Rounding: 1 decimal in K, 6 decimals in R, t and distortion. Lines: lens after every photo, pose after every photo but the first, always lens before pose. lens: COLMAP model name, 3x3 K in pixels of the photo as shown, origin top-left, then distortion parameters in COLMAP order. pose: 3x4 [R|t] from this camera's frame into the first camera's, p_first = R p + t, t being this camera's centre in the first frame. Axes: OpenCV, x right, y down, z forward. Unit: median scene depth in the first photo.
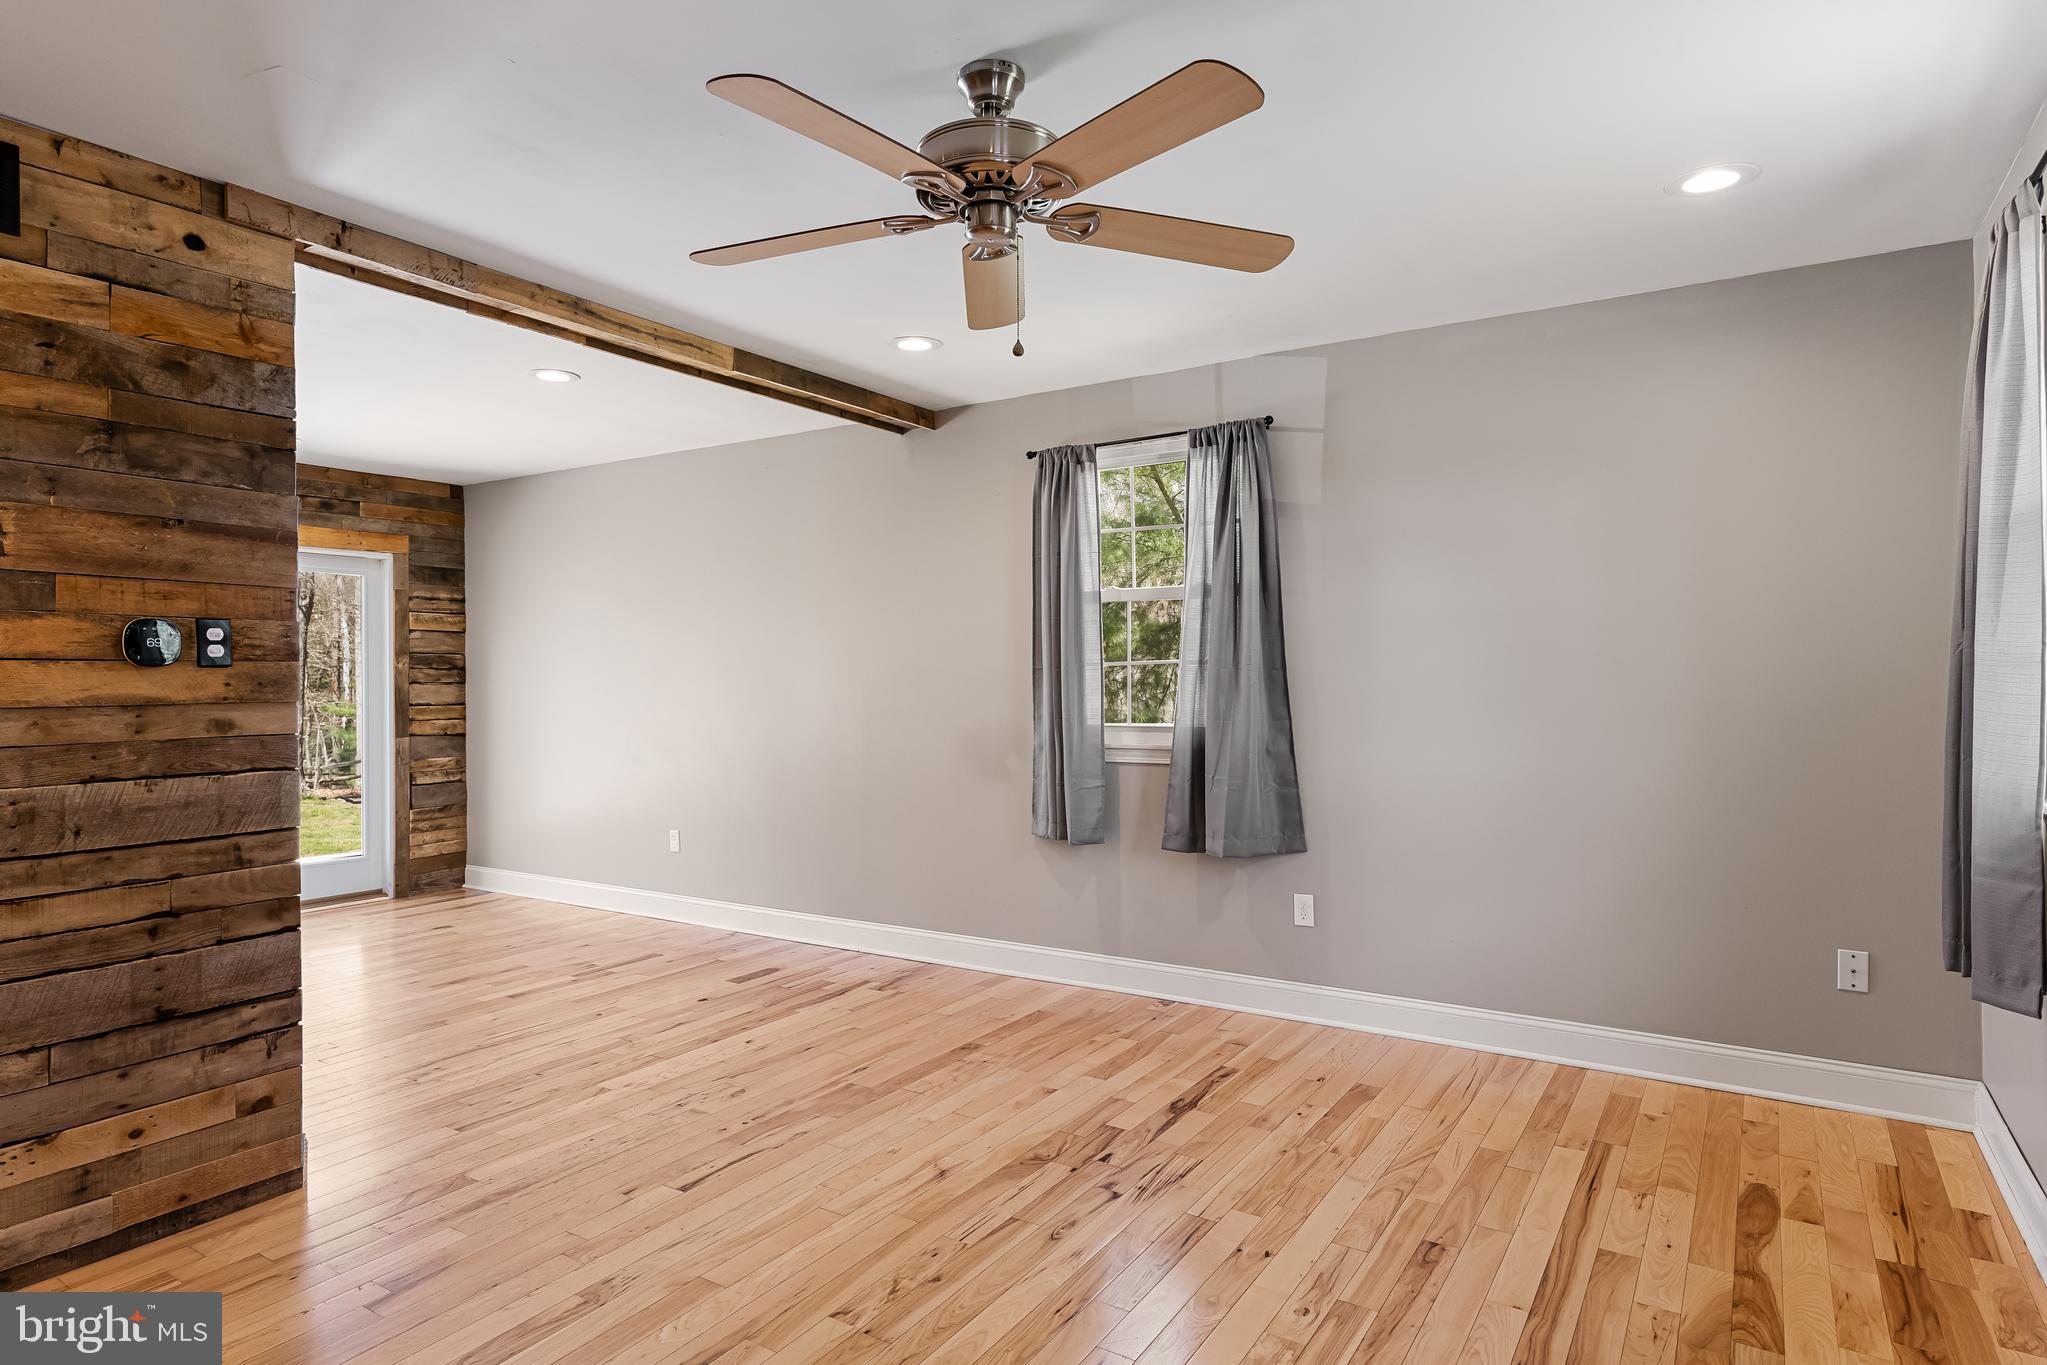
lens RADIAL K [[1137.0, 0, 1031.0], [0, 1137.0, 674.2], [0, 0, 1]] dist [-0.005503, 0.003023]
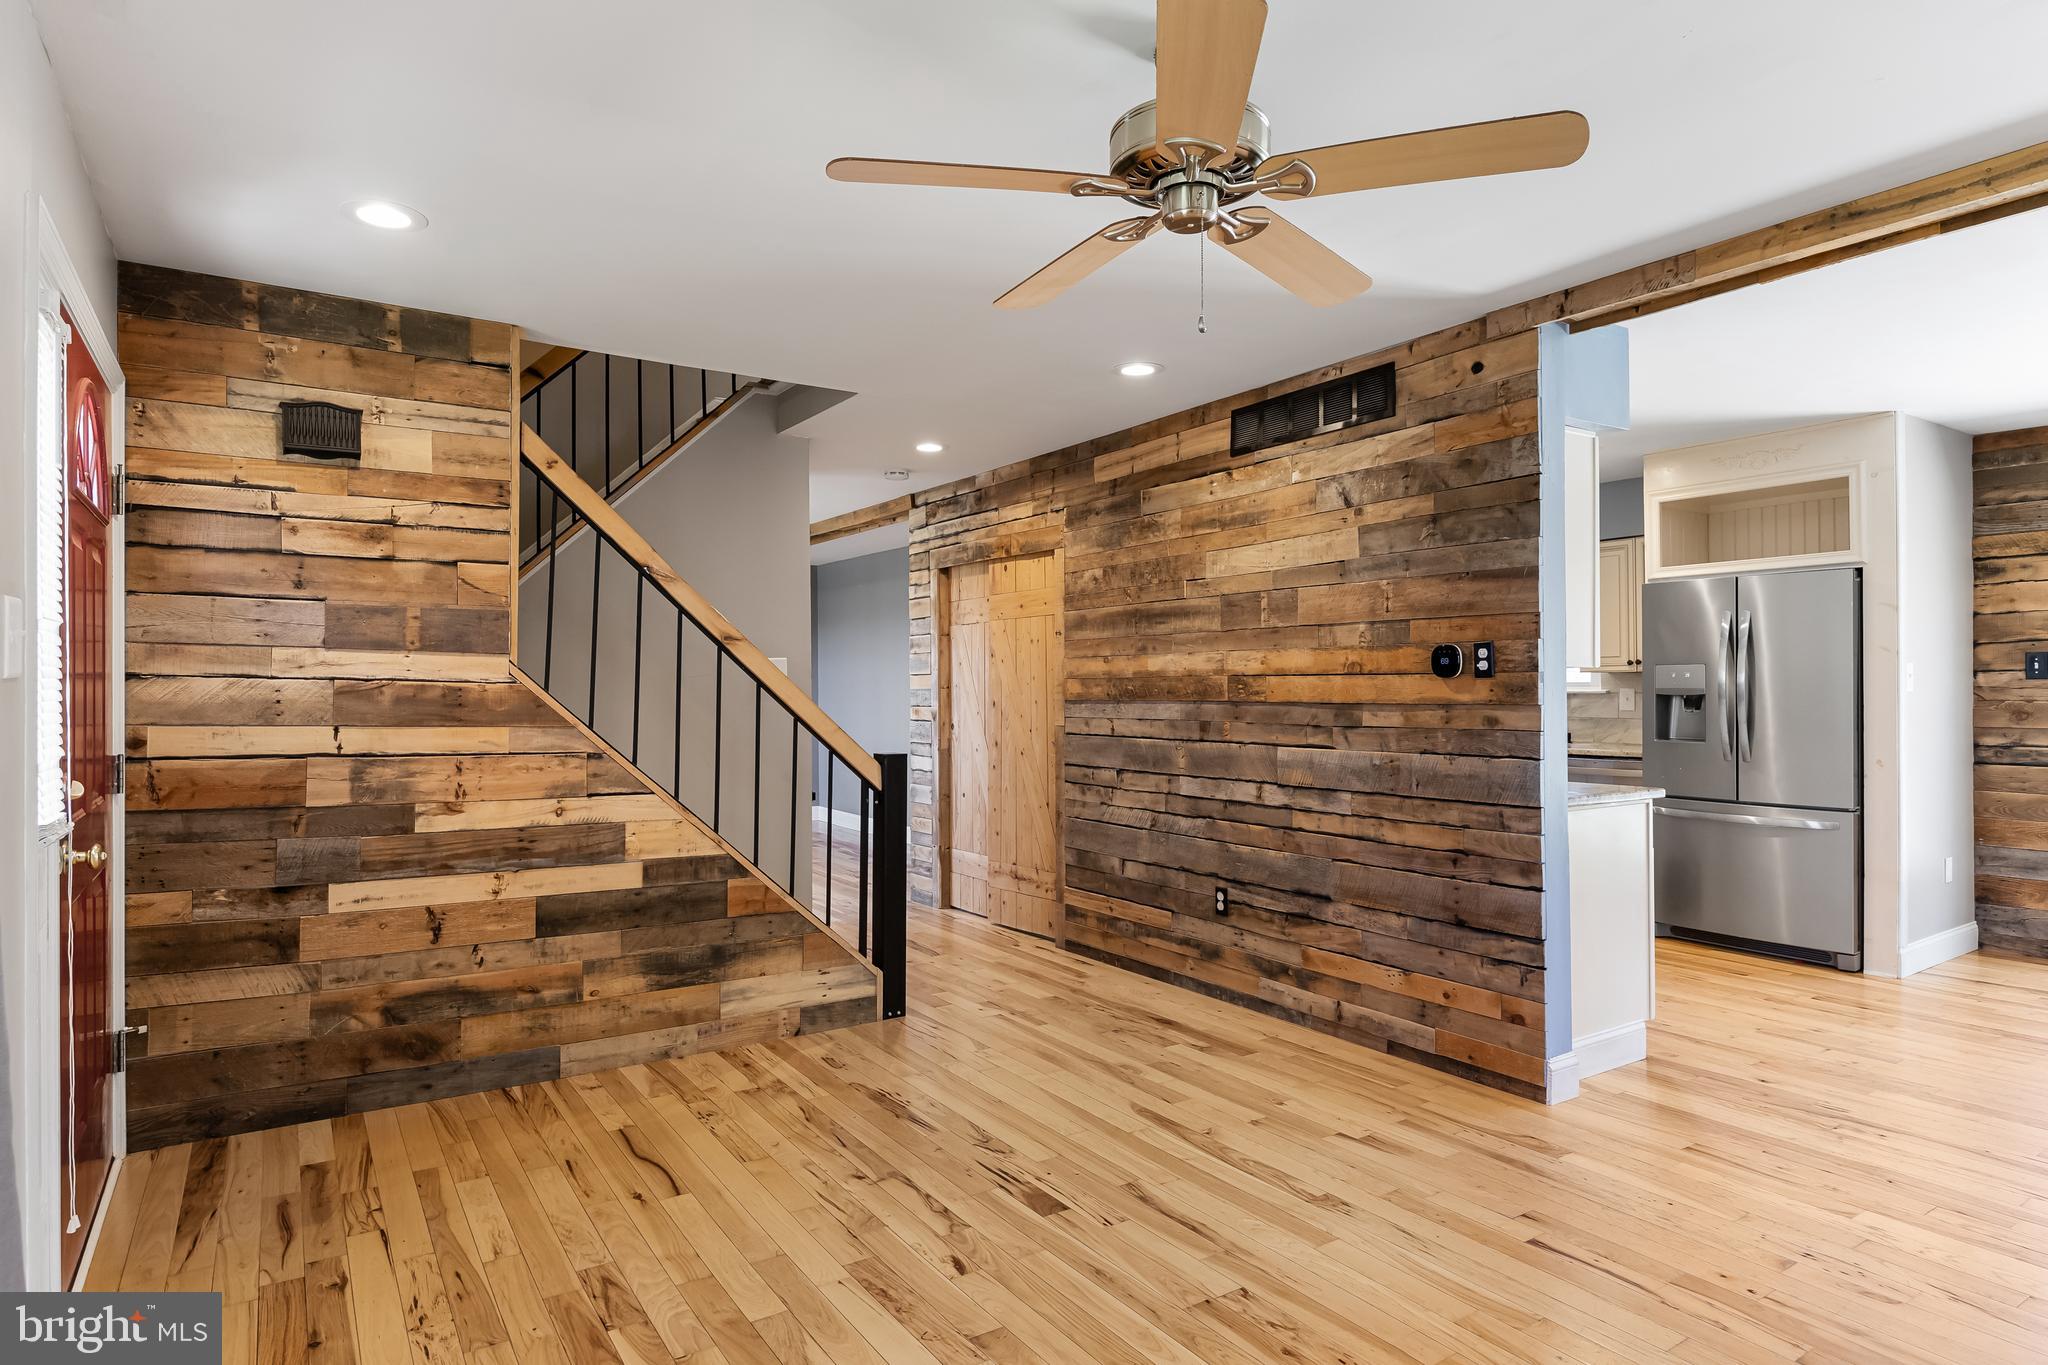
lens RADIAL K [[1137.6, 0, 1029.3], [0, 1137.6, 693.5], [0, 0, 1]] dist [-0.005503, 0.003023]
pose [[-0.410351, 0.012313, -0.911844, 0.298394], [0.009245, 0.999914, 0.009342, -0.002006], [0.911881, -0.004597, -0.410430, 0.430925]]
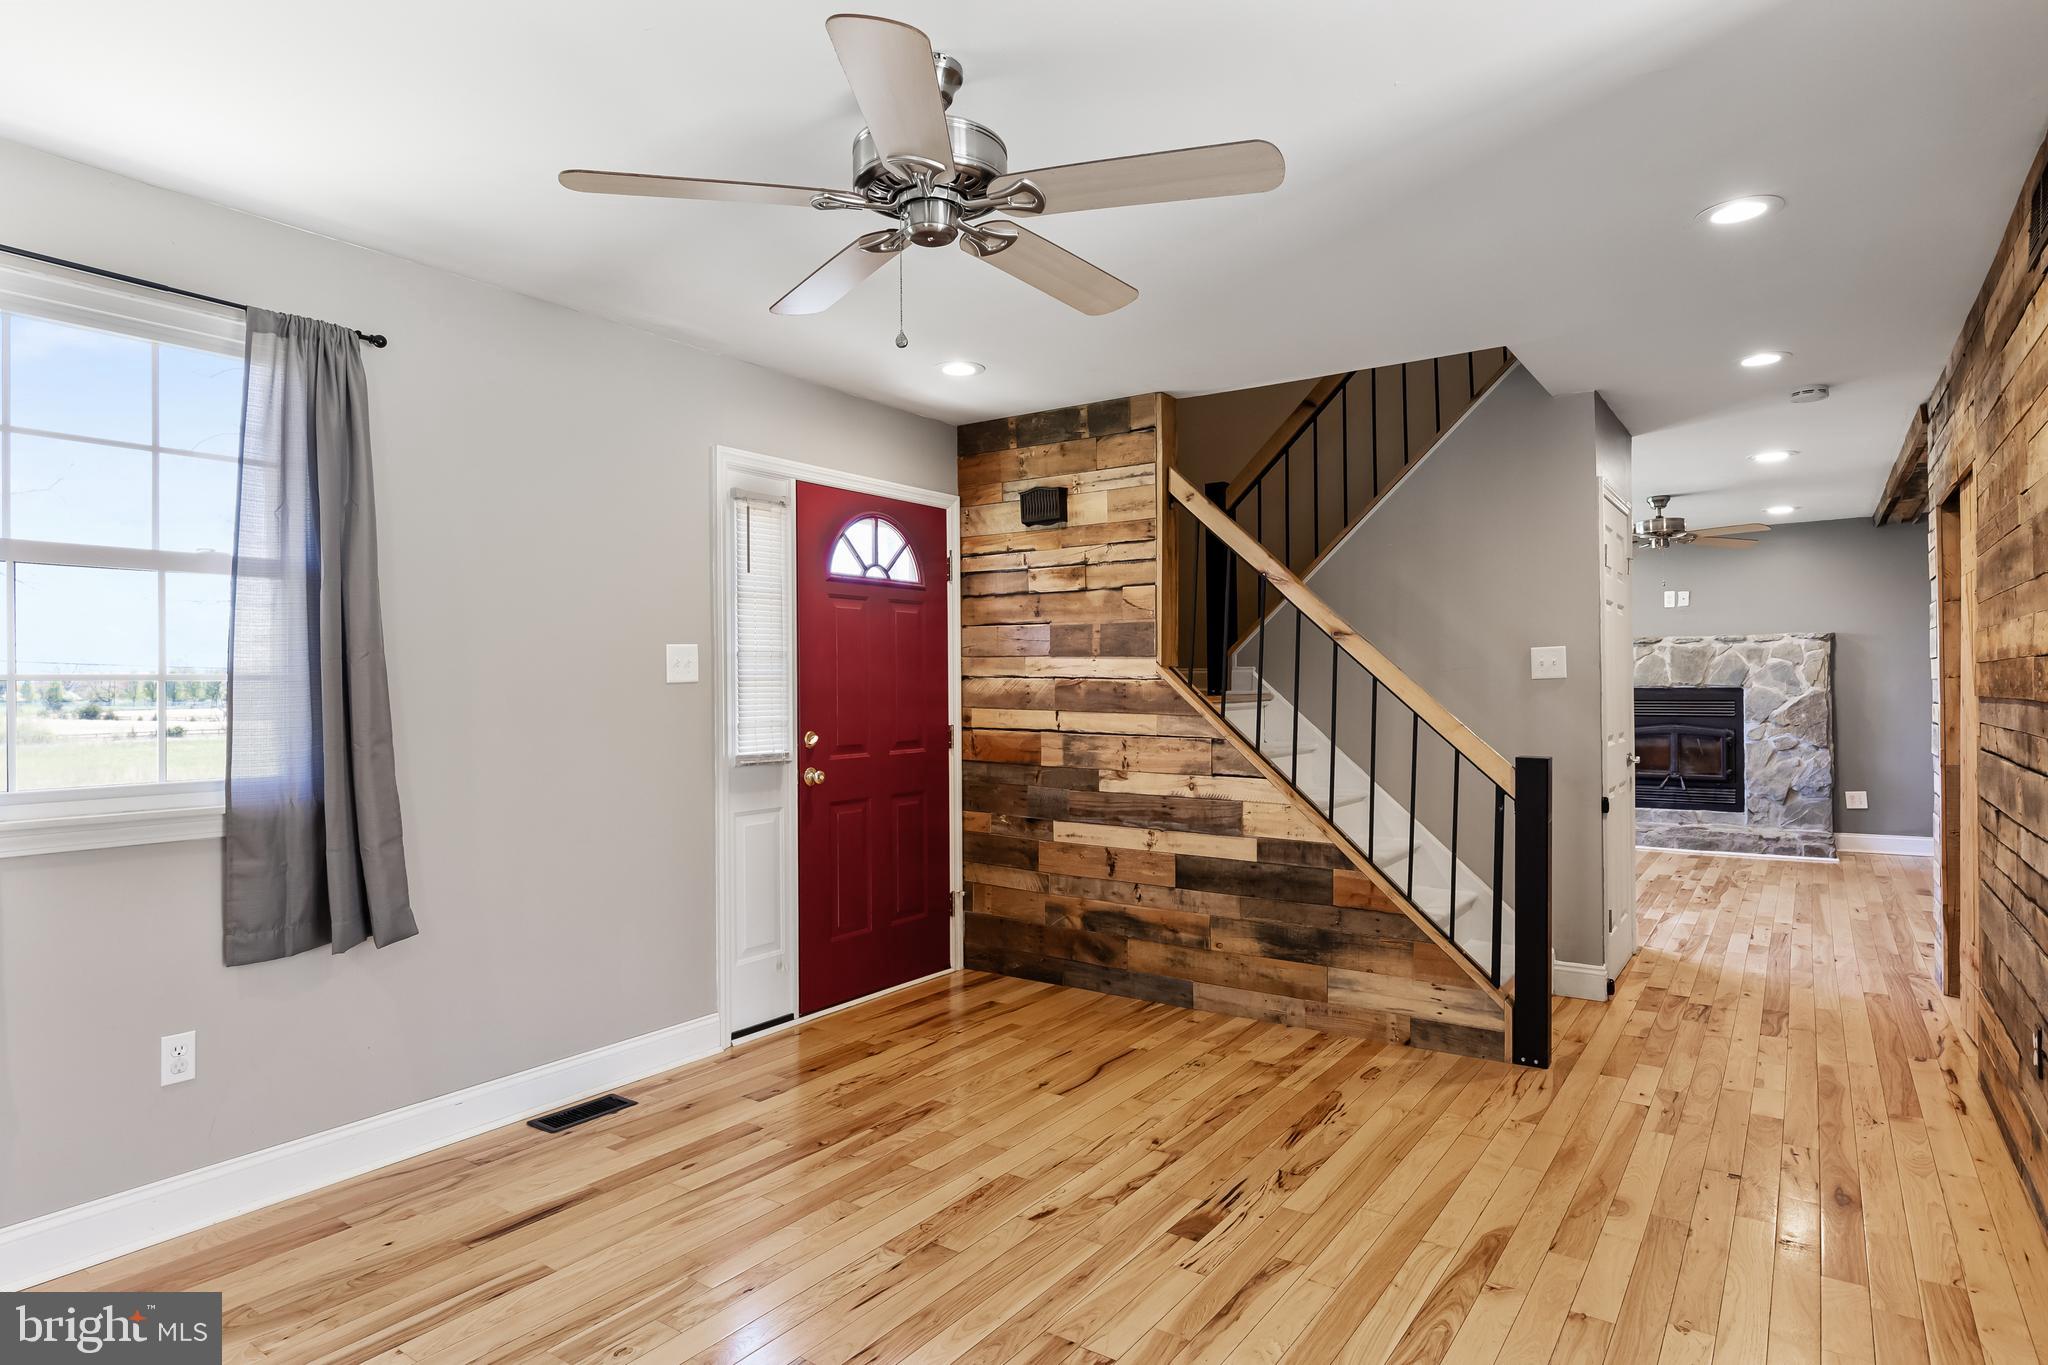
lens RADIAL K [[1137.6, 0, 1029.8], [0, 1137.6, 689.4], [0, 0, 1]] dist [-0.005503, 0.003023]
pose [[-0.998968, 0.013693, 0.043299, -0.048924], [0.013572, 0.999903, -0.003090, 0.002800], [-0.043338, -0.002499, -0.999057, 0.664153]]
